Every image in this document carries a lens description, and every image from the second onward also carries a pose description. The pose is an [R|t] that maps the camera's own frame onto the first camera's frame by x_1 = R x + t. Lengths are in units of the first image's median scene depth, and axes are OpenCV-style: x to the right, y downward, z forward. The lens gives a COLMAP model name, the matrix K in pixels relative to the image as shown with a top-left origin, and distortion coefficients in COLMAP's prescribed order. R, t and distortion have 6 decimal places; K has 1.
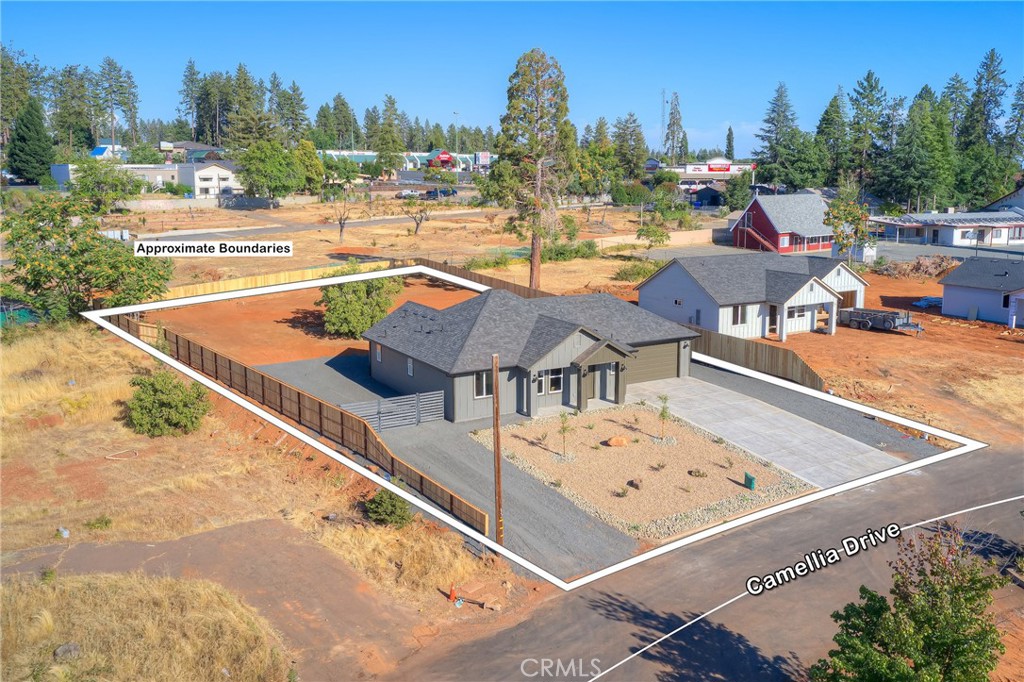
lens RADIAL K [[855.5, 0, 512.4], [0, 855.5, 358.9], [0, 0, 1]] dist [-0.017505, 0.013642]
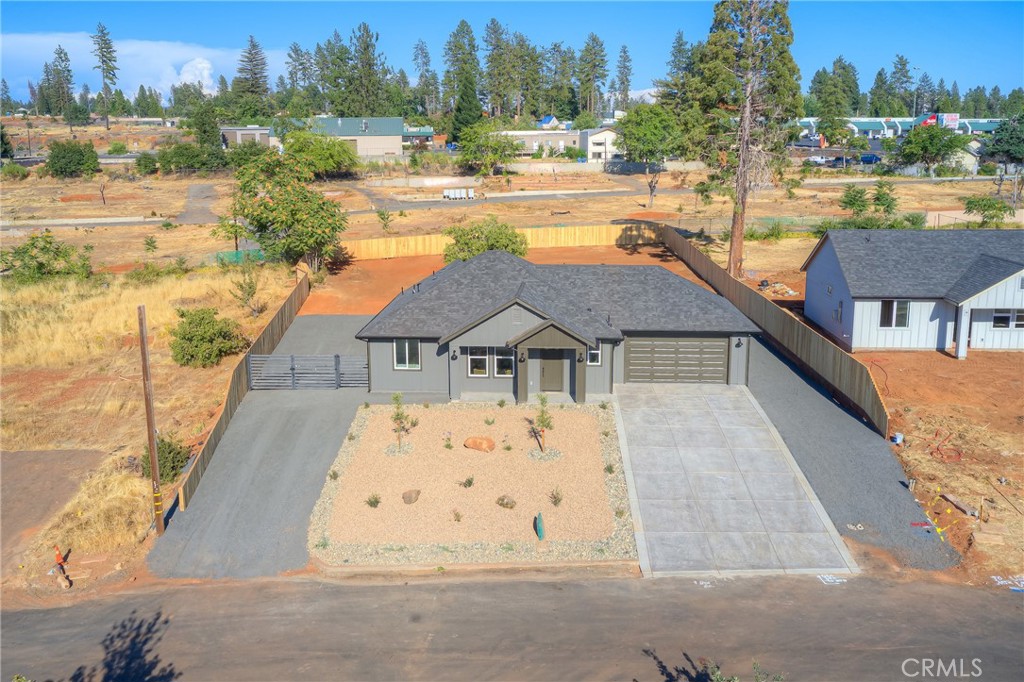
lens RADIAL K [[855.5, 0, 512.4], [0, 855.5, 358.9], [0, 0, 1]] dist [-0.017505, 0.013642]
pose [[0.835554, 0.127767, -0.534346, 0.502586], [-0.110944, 0.991786, 0.063663, -0.032037], [0.538091, 0.006089, 0.842865, 0.306525]]
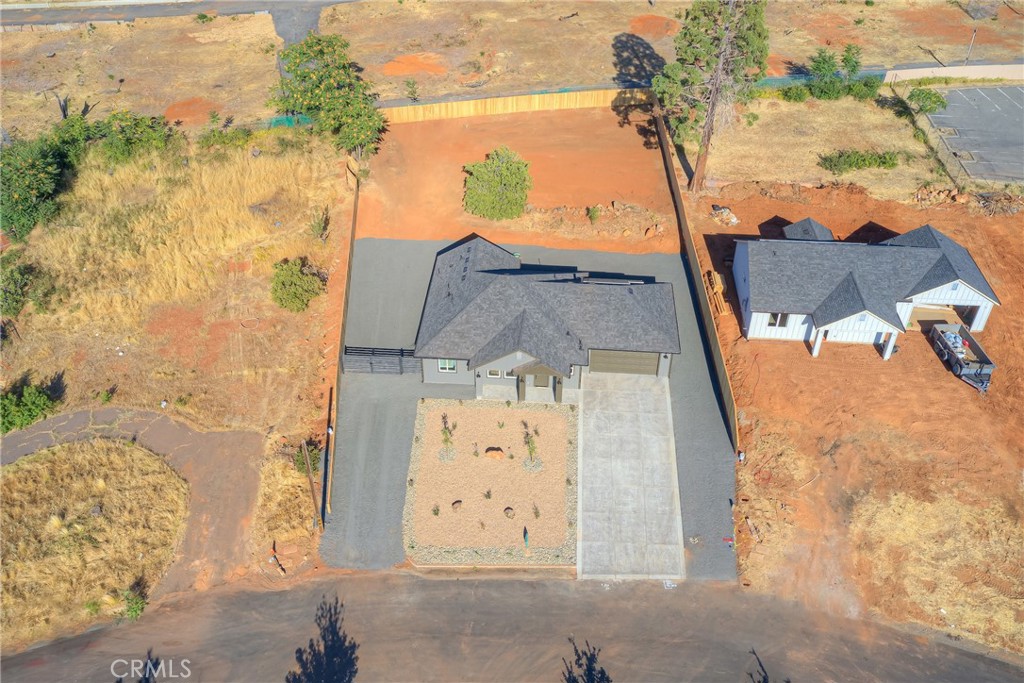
lens RADIAL K [[827.3, 0, 544.6], [0, 827.3, 340.8], [0, 0, 1]] dist [-0.018276, 0.000988]
pose [[0.841048, 0.362688, -0.401367, 0.574911], [-0.142206, 0.864089, 0.482833, -0.620208], [0.521934, -0.349009, 0.778317, 0.082167]]
